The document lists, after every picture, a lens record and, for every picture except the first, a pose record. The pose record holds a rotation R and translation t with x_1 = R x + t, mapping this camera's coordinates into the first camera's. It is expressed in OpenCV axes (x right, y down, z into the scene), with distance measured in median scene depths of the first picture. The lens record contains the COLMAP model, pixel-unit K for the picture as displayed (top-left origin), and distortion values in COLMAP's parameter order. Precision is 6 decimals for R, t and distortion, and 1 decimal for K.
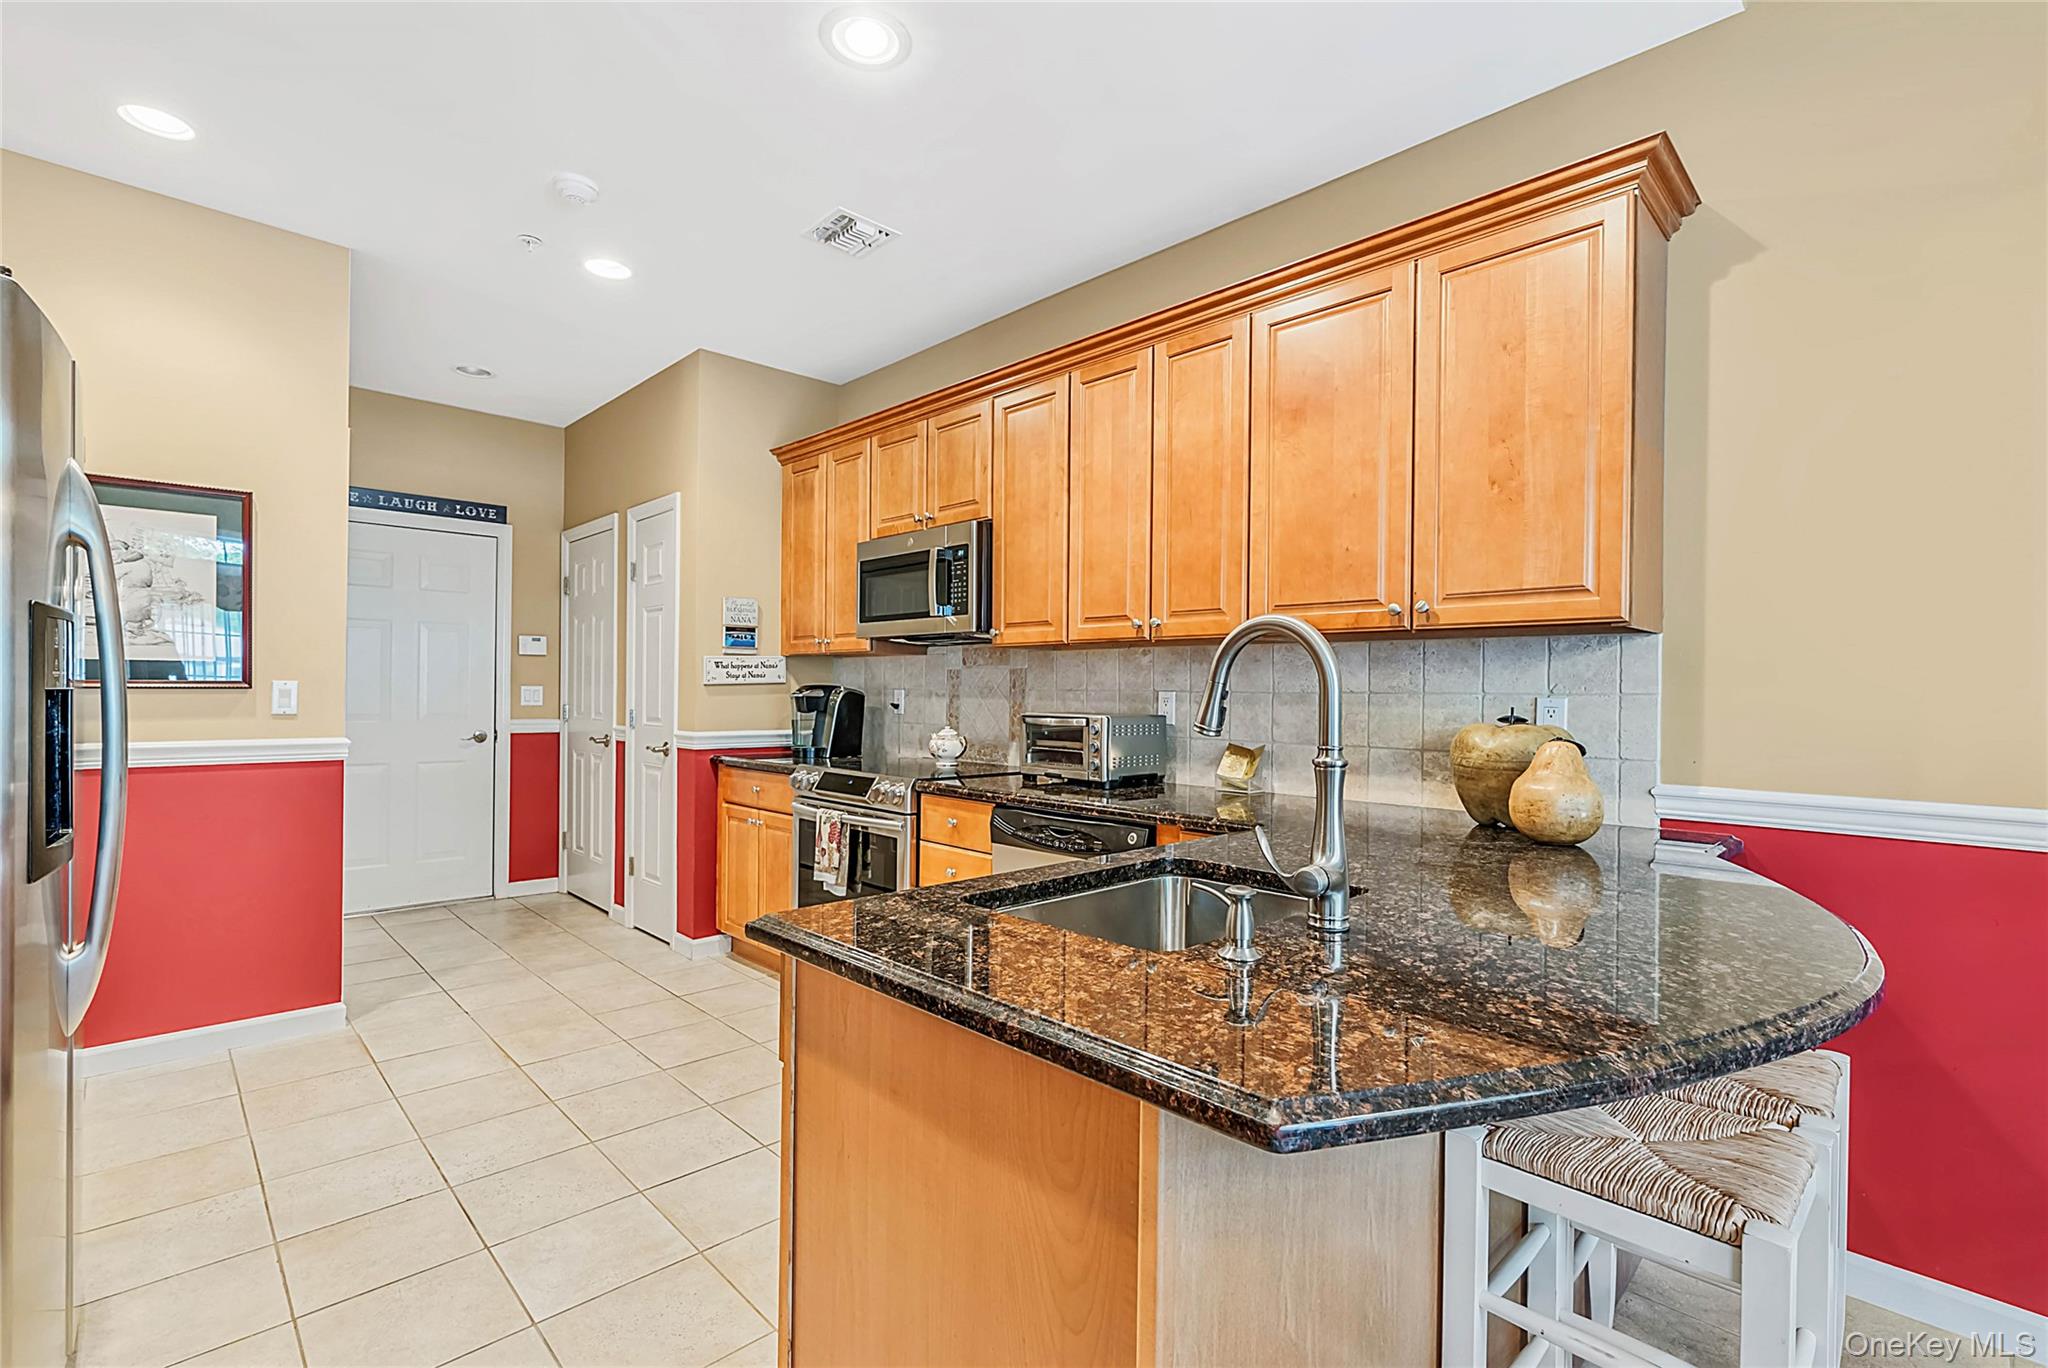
lens RADIAL K [[921.2, 0, 1026.6], [0, 921.2, 692.9], [0, 0, 1]] dist [-0.003304, 0.000328]
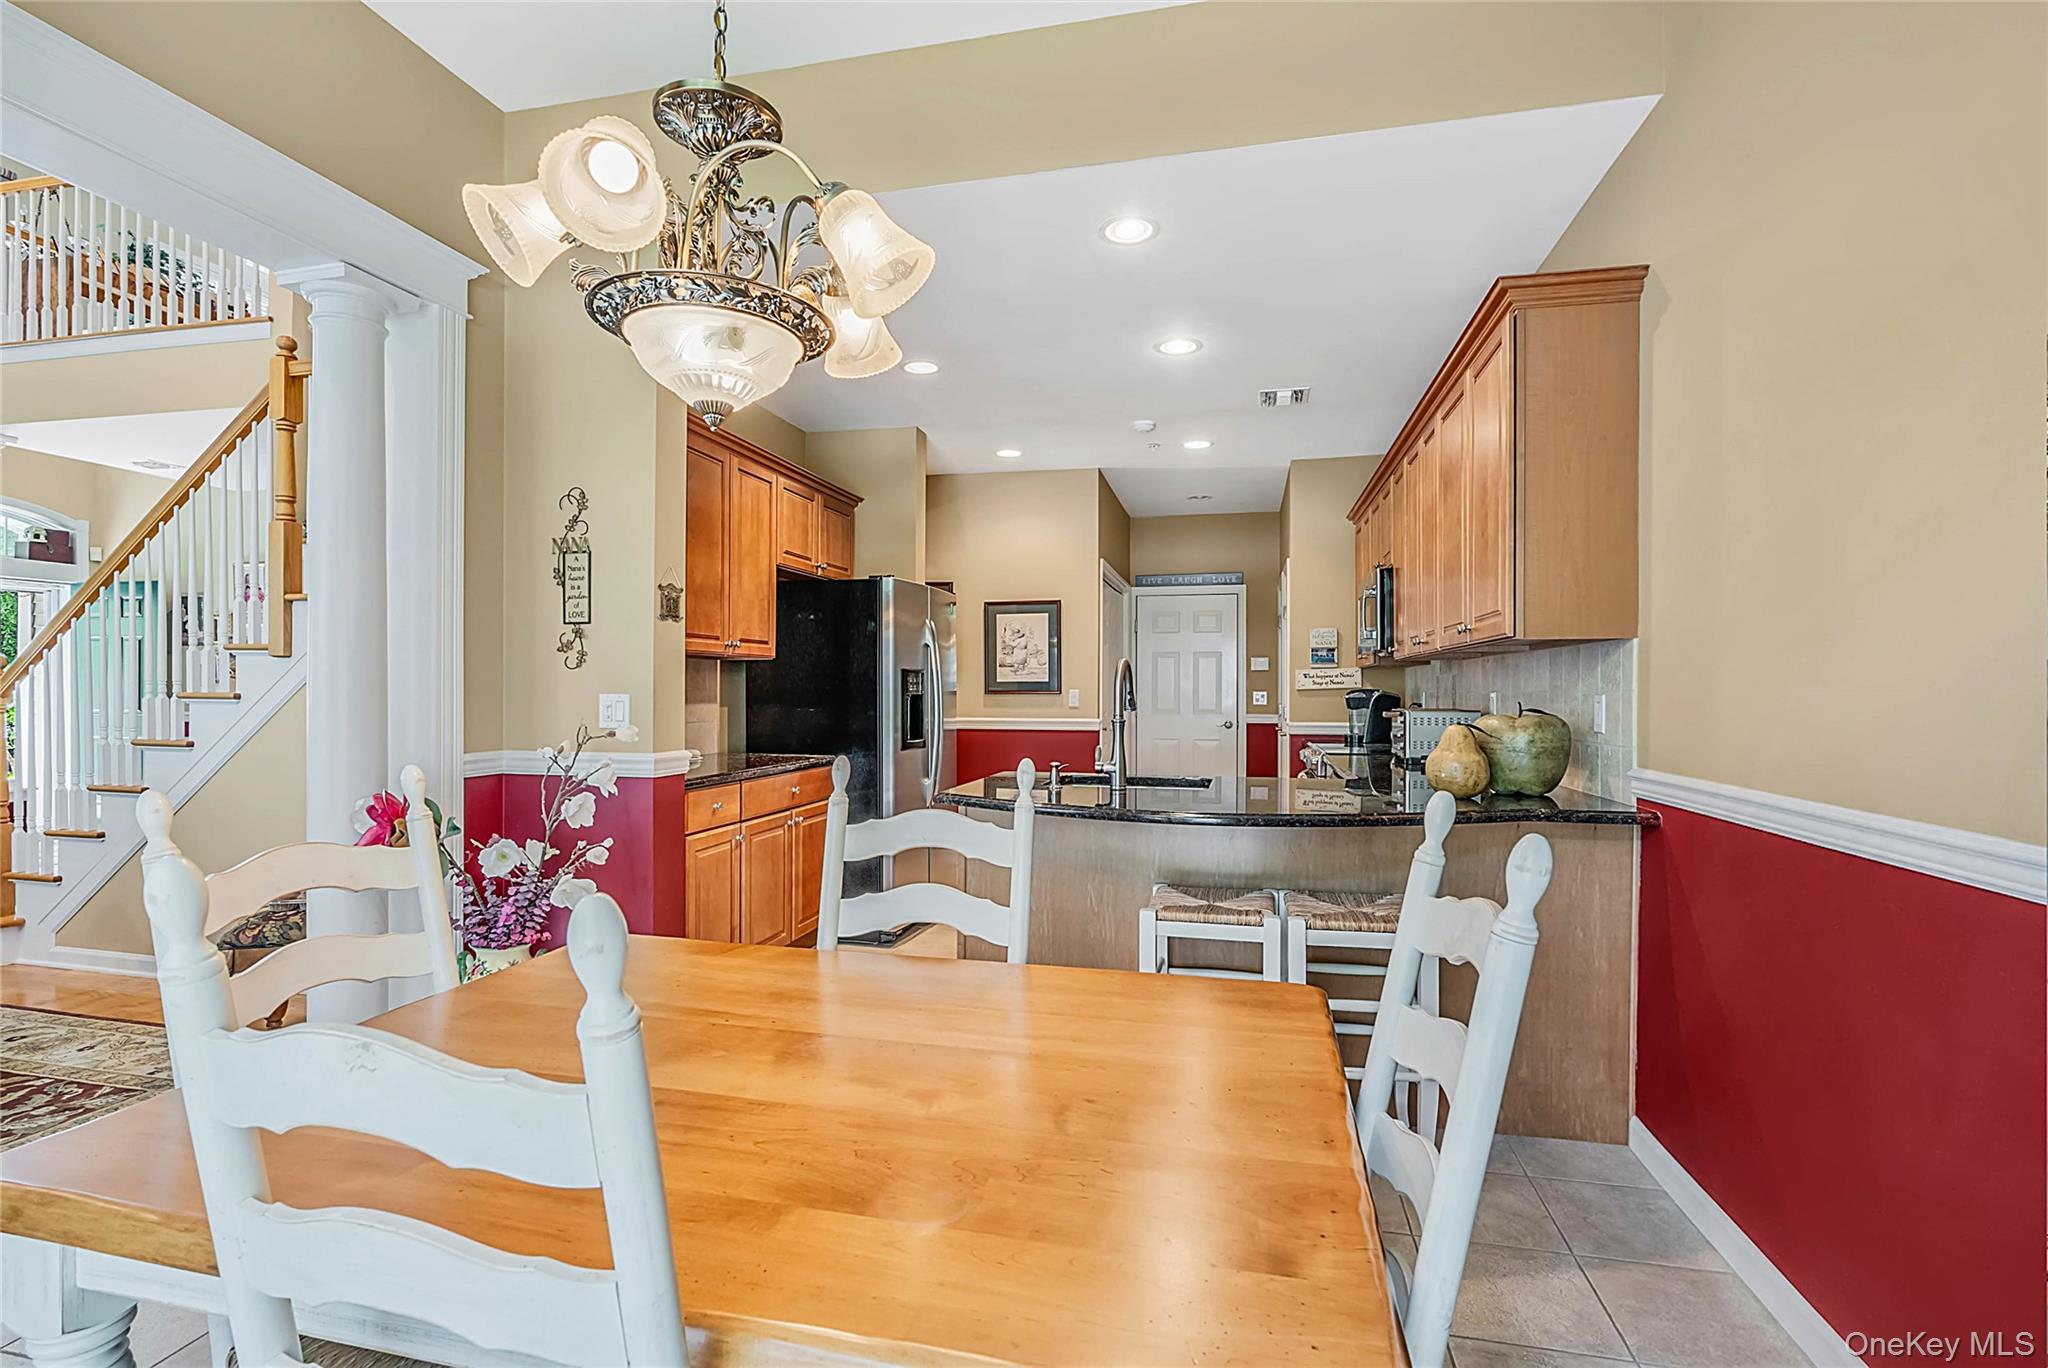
lens RADIAL K [[921.2, 0, 1026.6], [0, 921.2, 692.9], [0, 0, 1]] dist [-0.003304, 0.000328]
pose [[0.541176, -0.006143, -0.840887, 0.933833], [0.001200, 0.999978, -0.006533, 0.007590], [0.840909, 0.002526, 0.541171, -0.211270]]
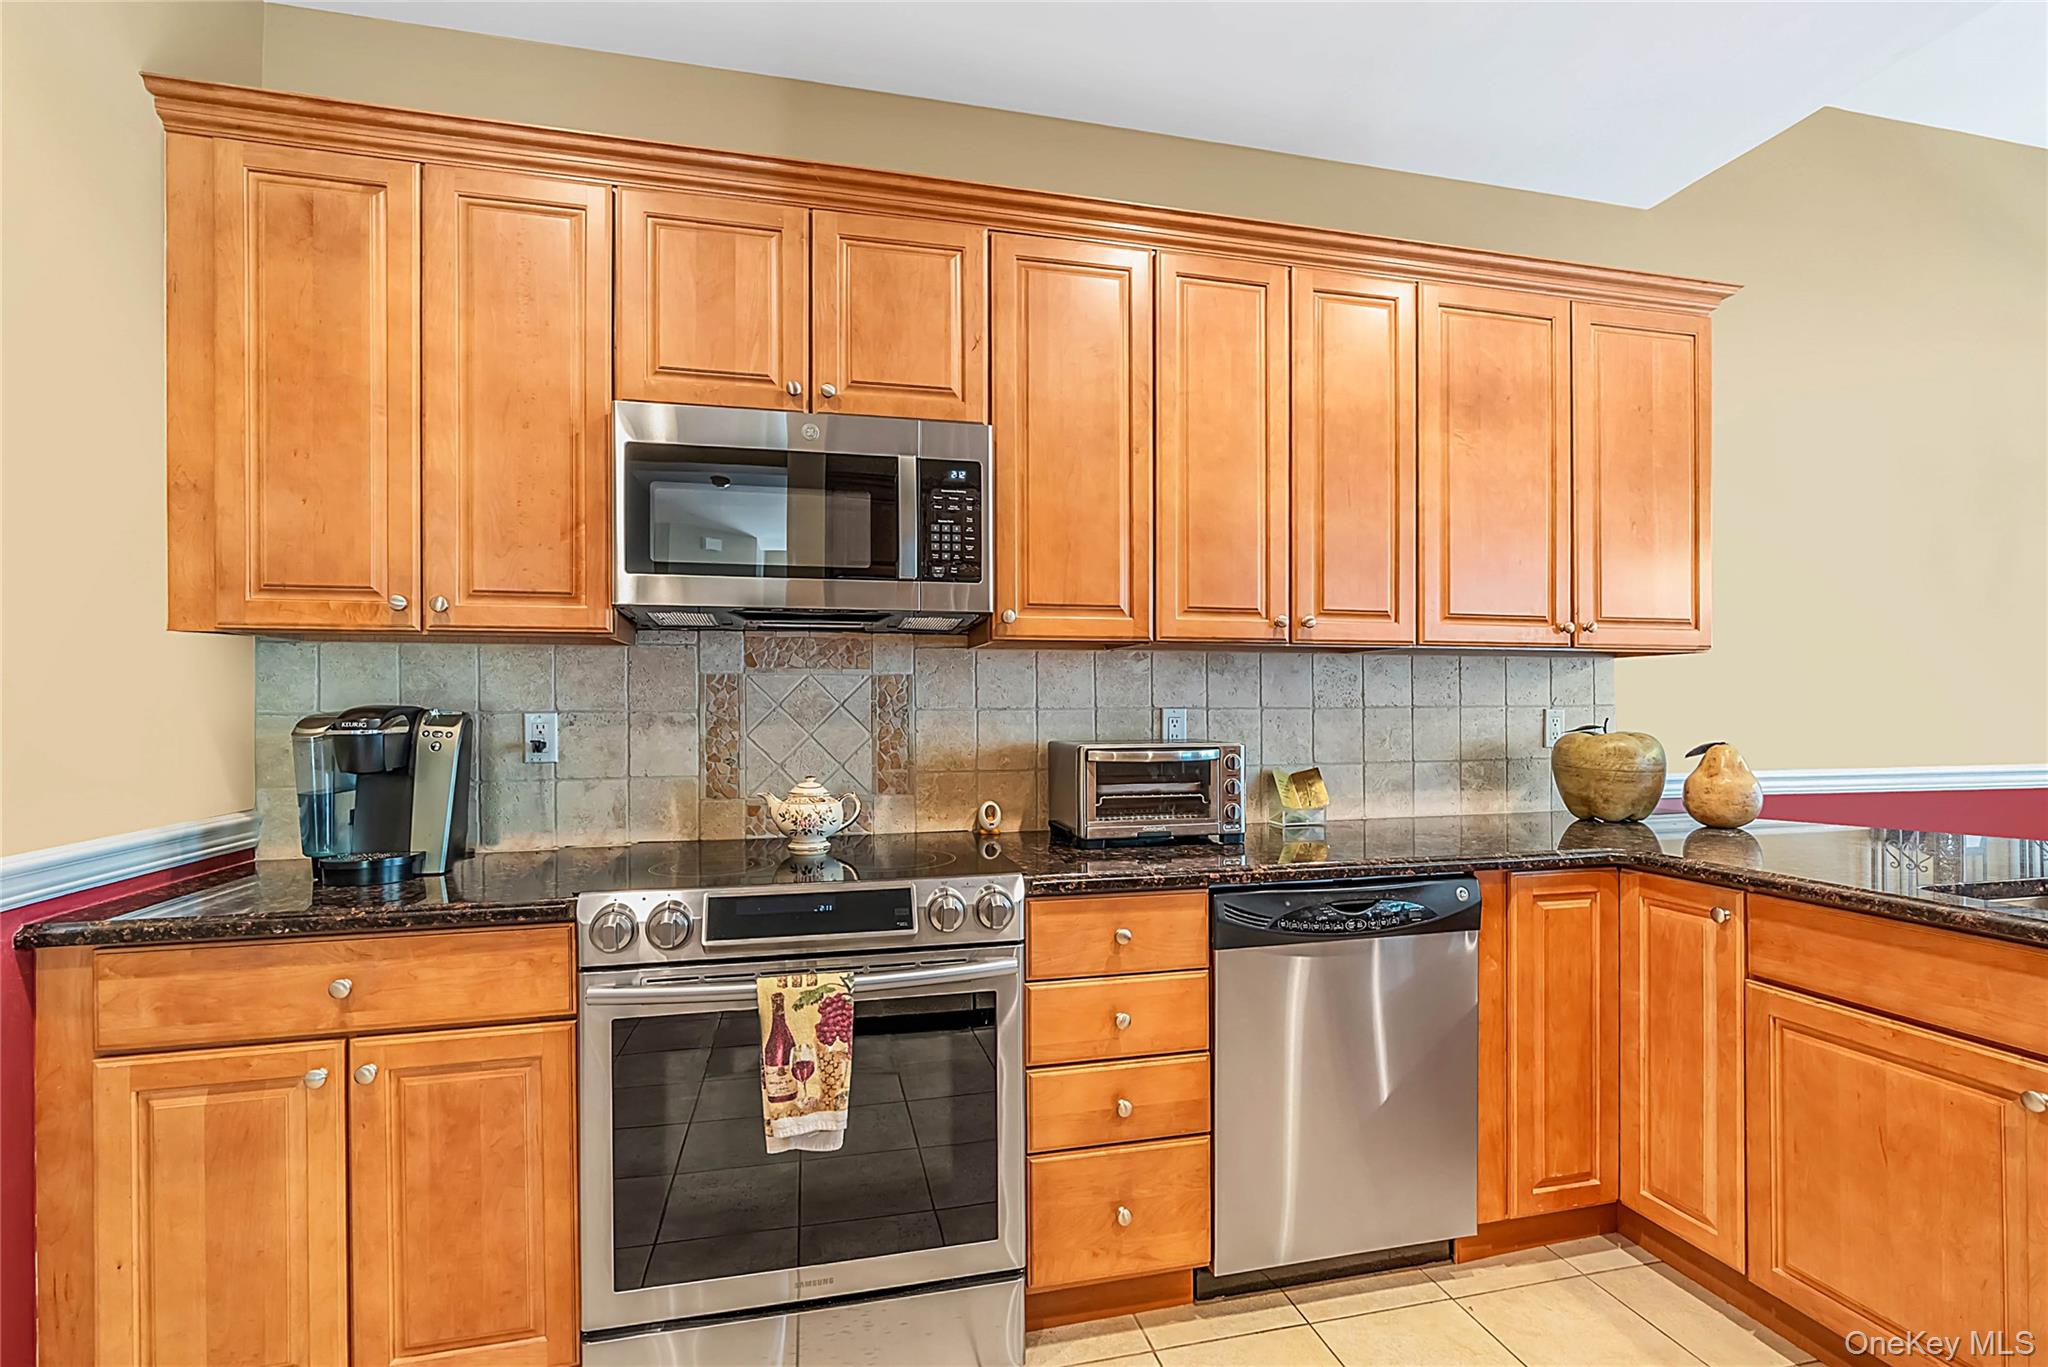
lens RADIAL K [[949.8, 0, 1030.8], [0, 949.8, 706.2], [0, 0, 1]] dist [-0.002435, 0.000365]
pose [[0.507759, -0.013565, 0.861393, -0.679632], [0.010125, 0.999901, 0.009778, -0.014304], [-0.861440, 0.003757, 0.507846, 0.790512]]
